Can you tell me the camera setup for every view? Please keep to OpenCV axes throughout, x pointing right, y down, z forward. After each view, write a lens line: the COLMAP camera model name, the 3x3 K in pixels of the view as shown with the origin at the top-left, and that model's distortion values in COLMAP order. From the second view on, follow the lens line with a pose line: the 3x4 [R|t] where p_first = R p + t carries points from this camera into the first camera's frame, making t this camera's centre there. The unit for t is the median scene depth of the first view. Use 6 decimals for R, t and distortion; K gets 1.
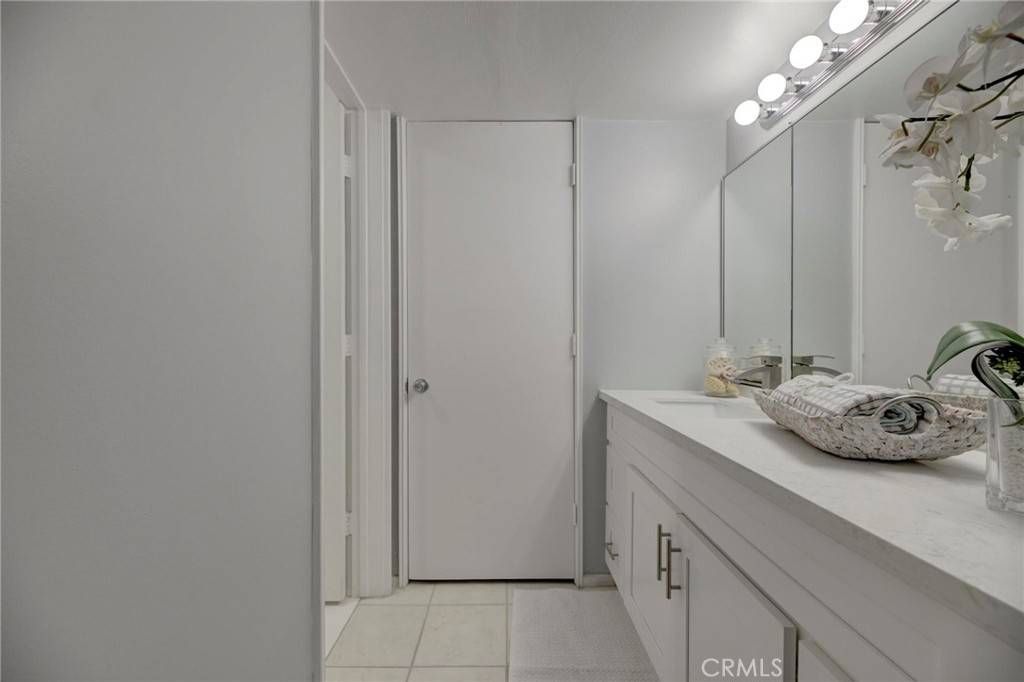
lens RADIAL K [[422.7, 0, 512.1], [0, 422.7, 344.1], [0, 0, 1]] dist [-0.000516, -0.002516]
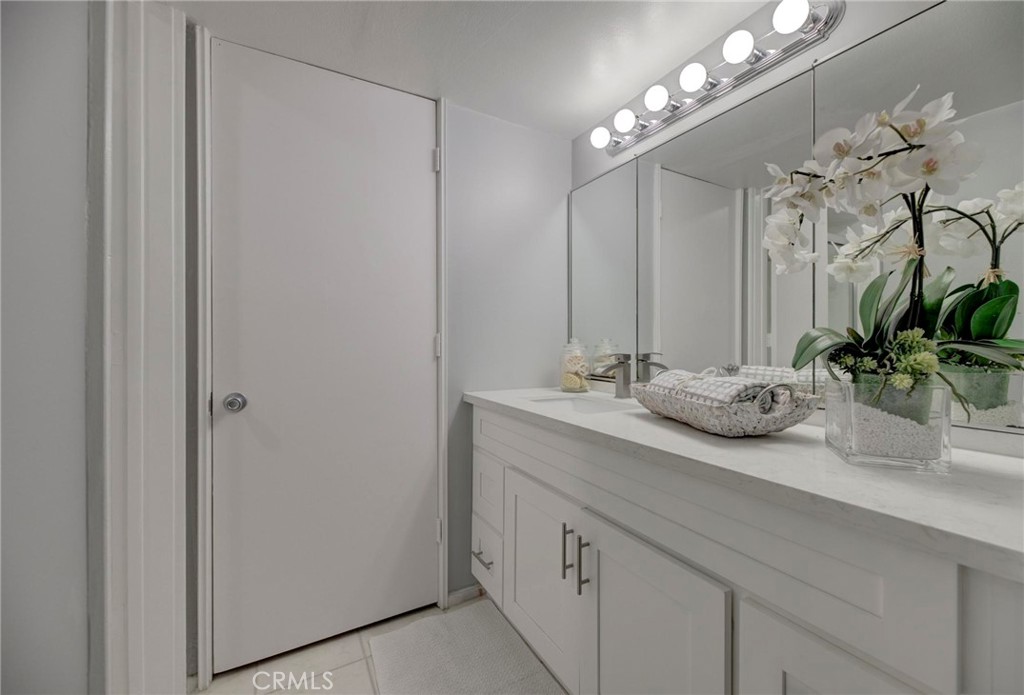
lens RADIAL K [[424.5, 0, 516.9], [0, 424.5, 340.0], [0, 0, 1]] dist [0.002153, -0.002917]
pose [[0.859883, -0.001069, 0.510490, -0.197604], [0.004113, 0.999980, -0.004835, -0.004945], [-0.510474, 0.006257, 0.859870, 0.134706]]
